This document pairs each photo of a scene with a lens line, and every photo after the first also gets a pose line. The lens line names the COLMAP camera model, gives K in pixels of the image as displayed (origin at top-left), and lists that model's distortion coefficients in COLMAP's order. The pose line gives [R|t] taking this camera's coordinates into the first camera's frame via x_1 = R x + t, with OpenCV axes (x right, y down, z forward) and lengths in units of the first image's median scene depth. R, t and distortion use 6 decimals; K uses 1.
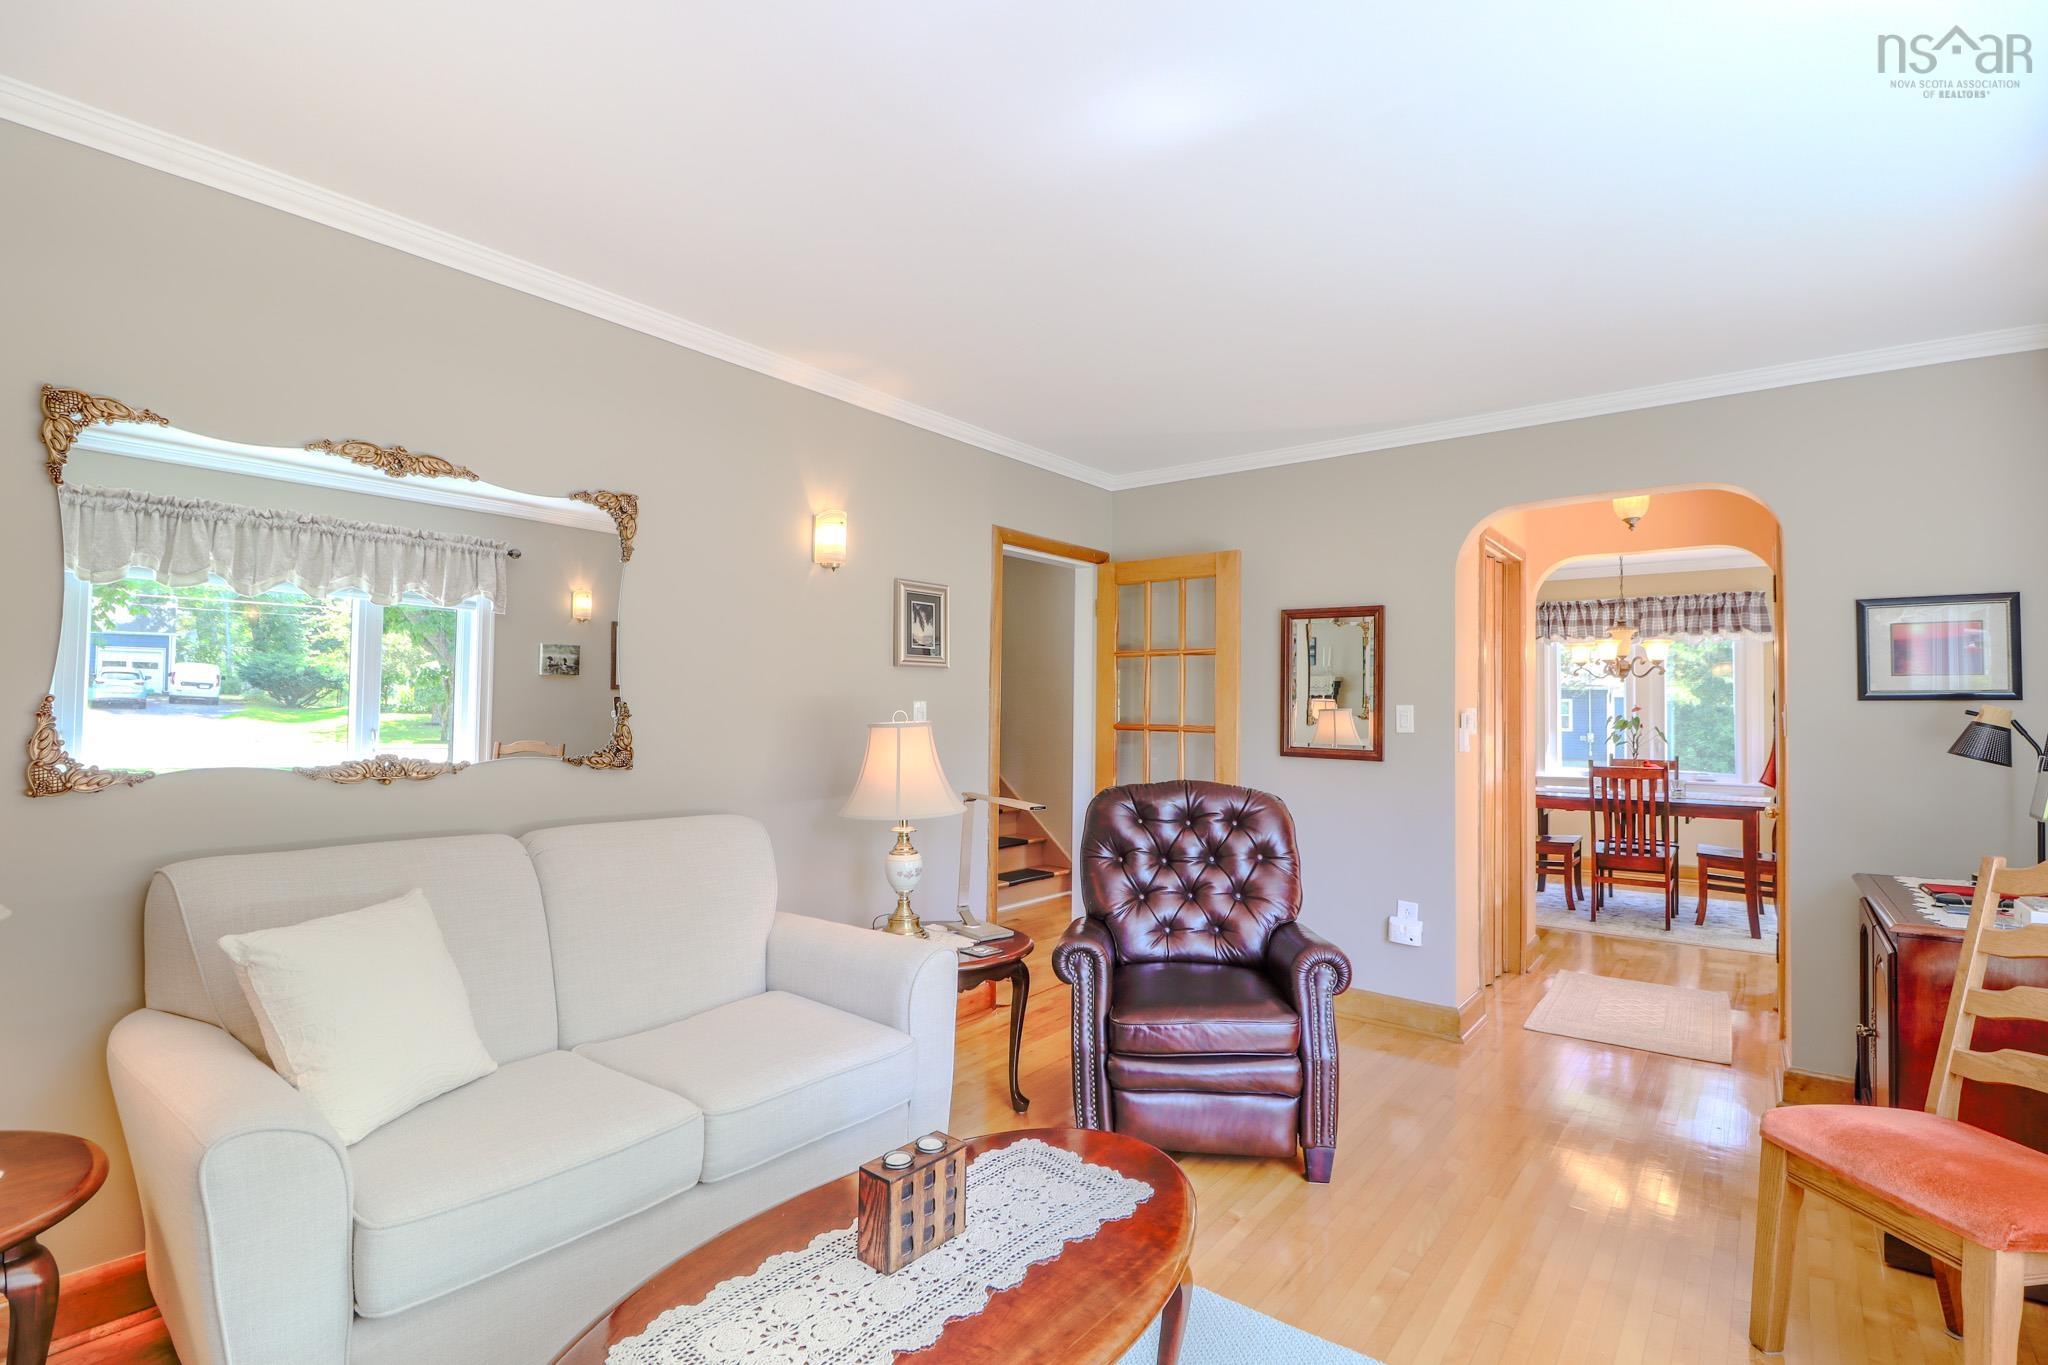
lens RADIAL K [[969.9, 0, 1024.0], [0, 969.9, 682.5], [0, 0, 1]] dist [-0.001271, -0.013417]
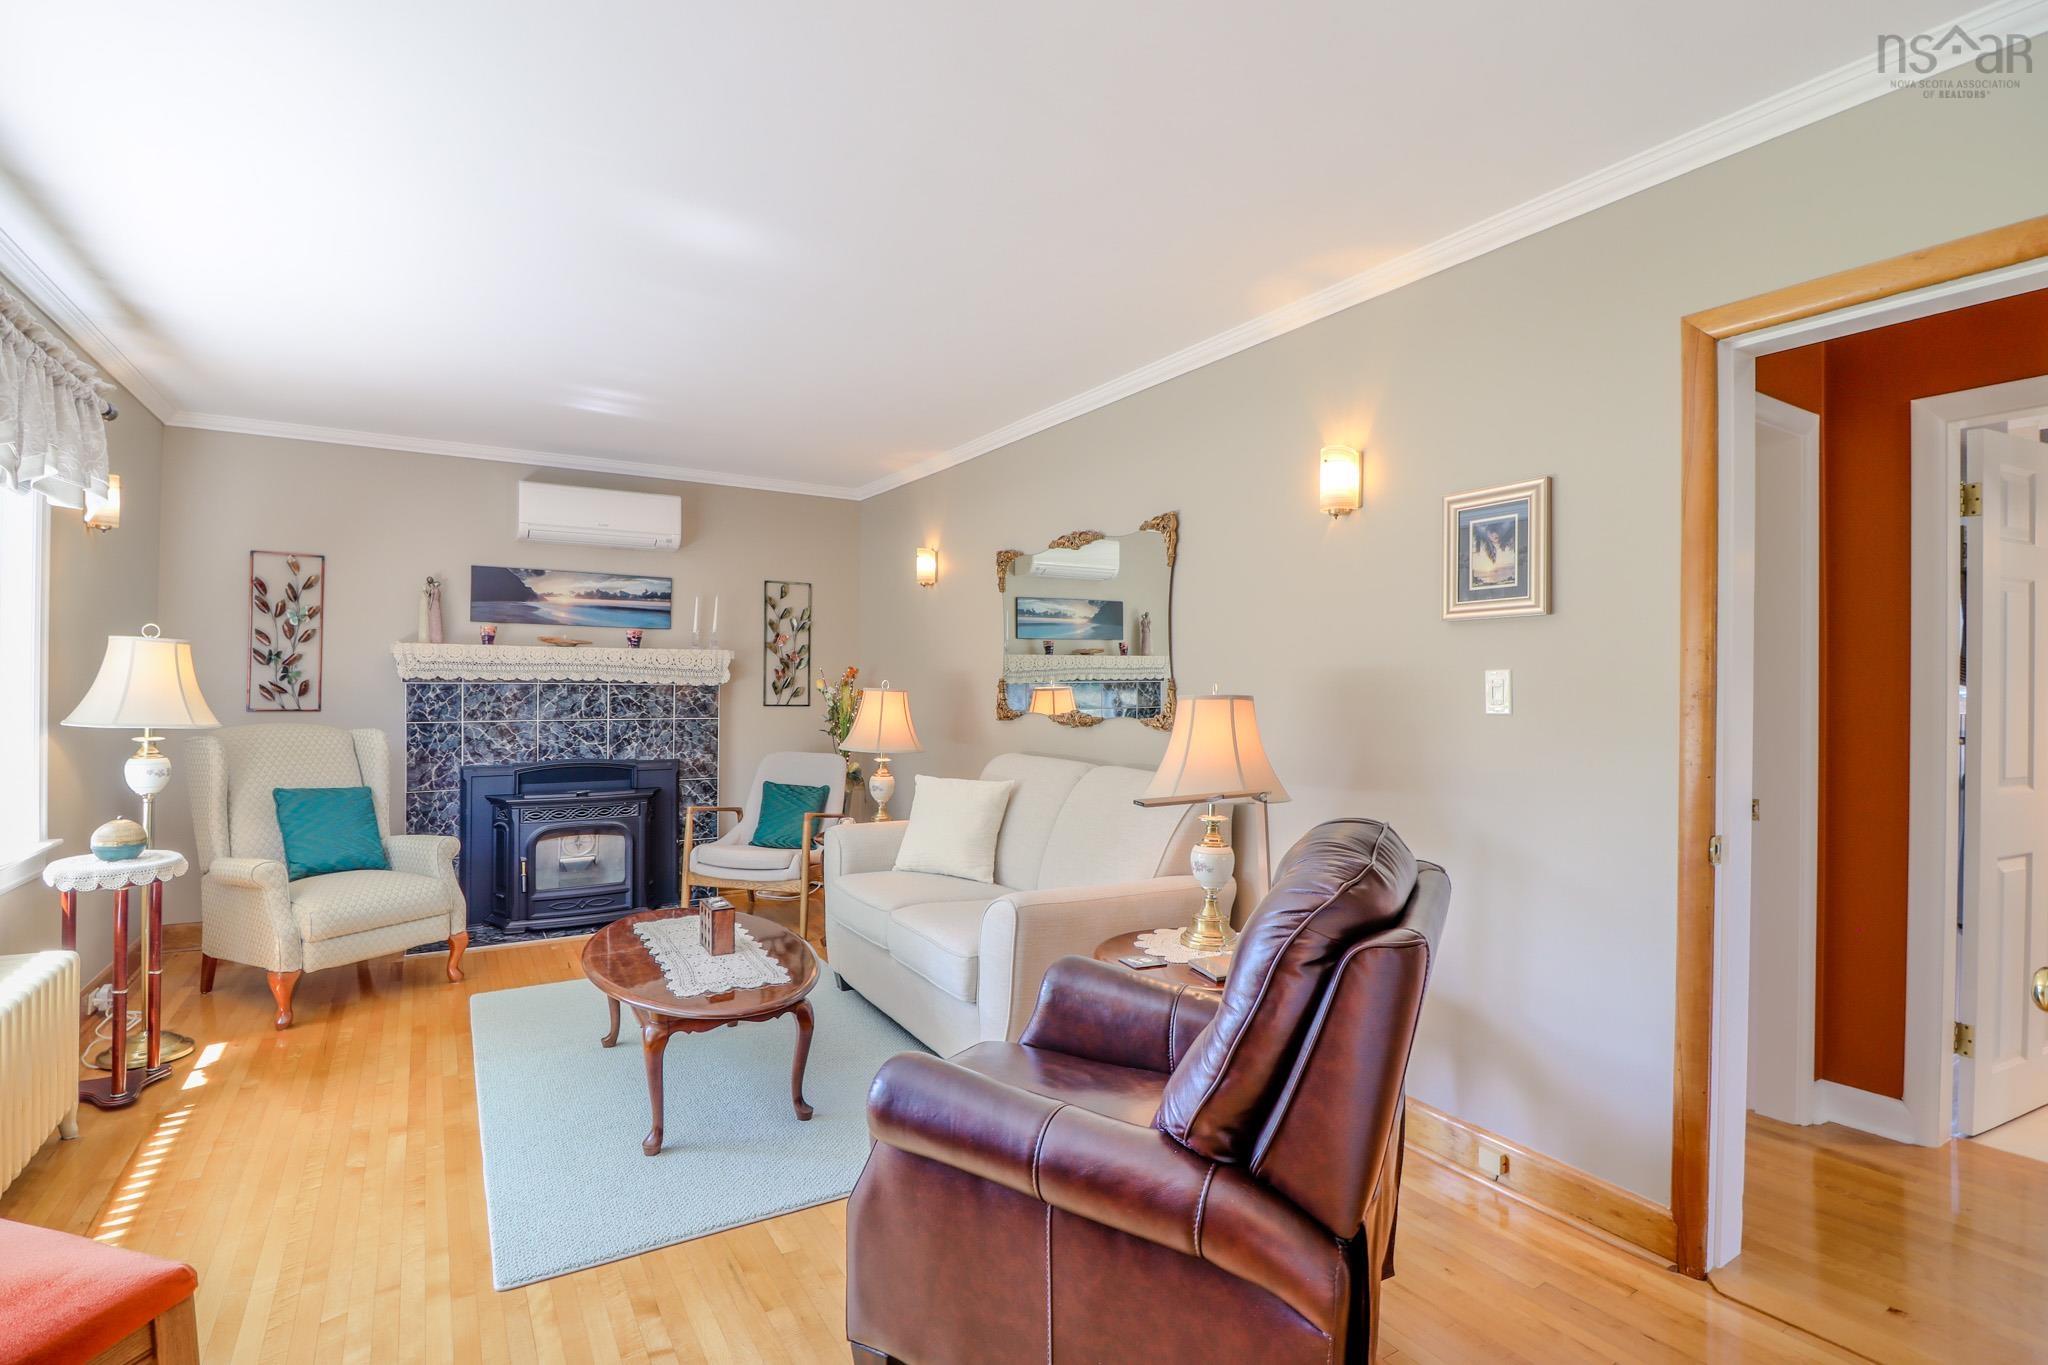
lens RADIAL K [[969.9, 0, 1024.0], [0, 969.9, 682.5], [0, 0, 1]] dist [-0.001271, -0.013417]
pose [[-0.355546, -0.011161, -0.934592, 0.522292], [0.017351, 0.999678, -0.018539, 0.029452], [0.934498, -0.022808, -0.355238, 0.788213]]
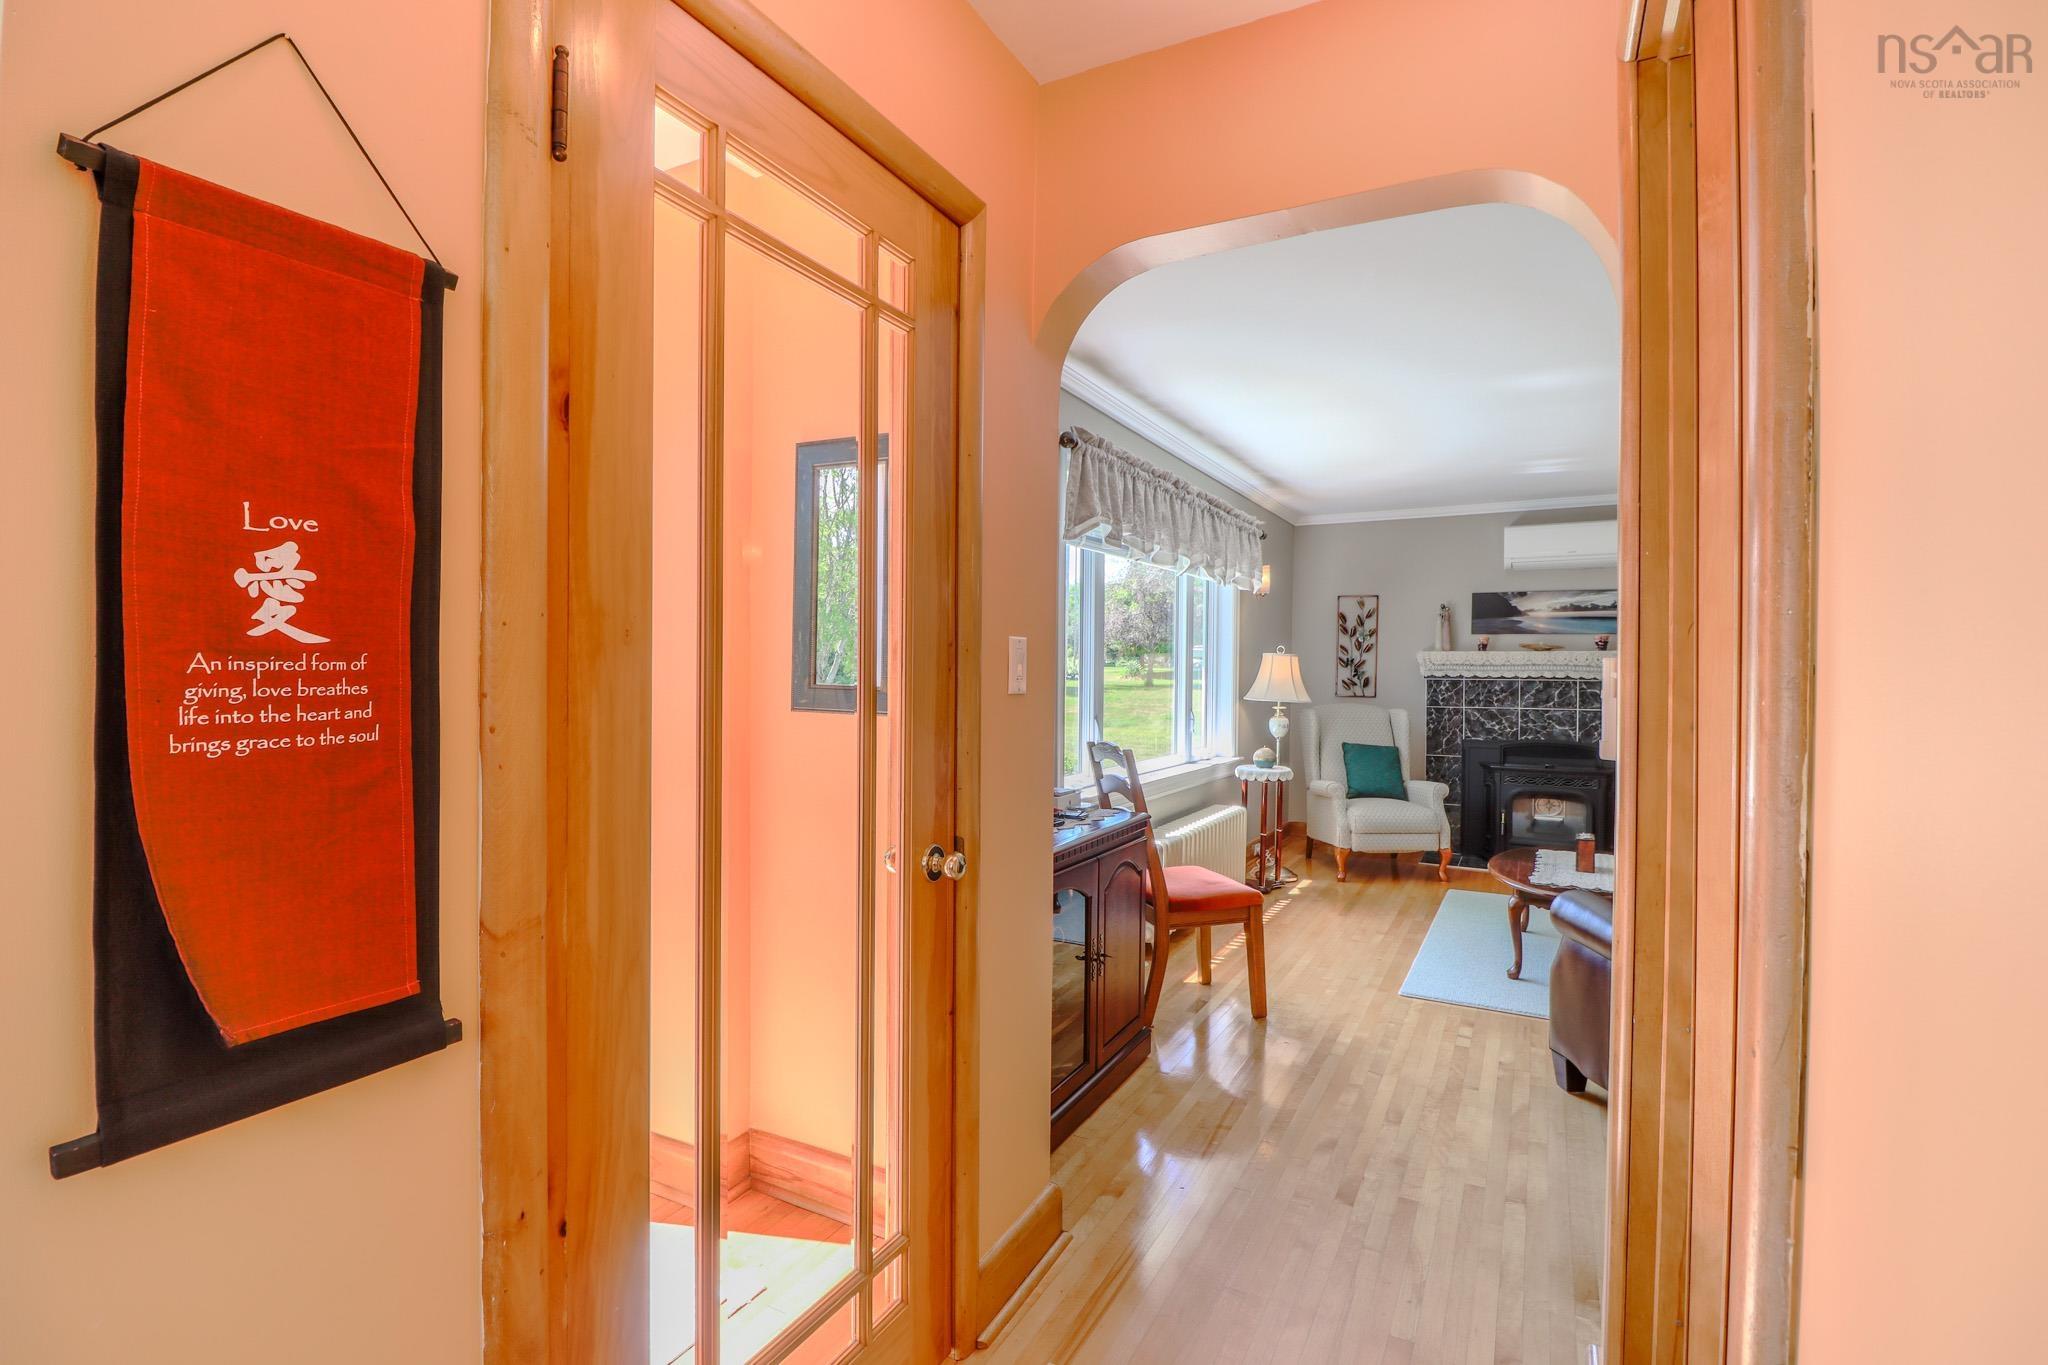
lens RADIAL K [[969.9, 0, 1024.0], [0, 969.9, 682.5], [0, 0, 1]] dist [-0.001271, -0.013417]
pose [[-0.984788, -0.015835, -0.173038, 0.653996], [-0.012040, 0.999664, -0.022955, 0.045622], [0.173343, -0.020523, -0.984648, 1.149452]]
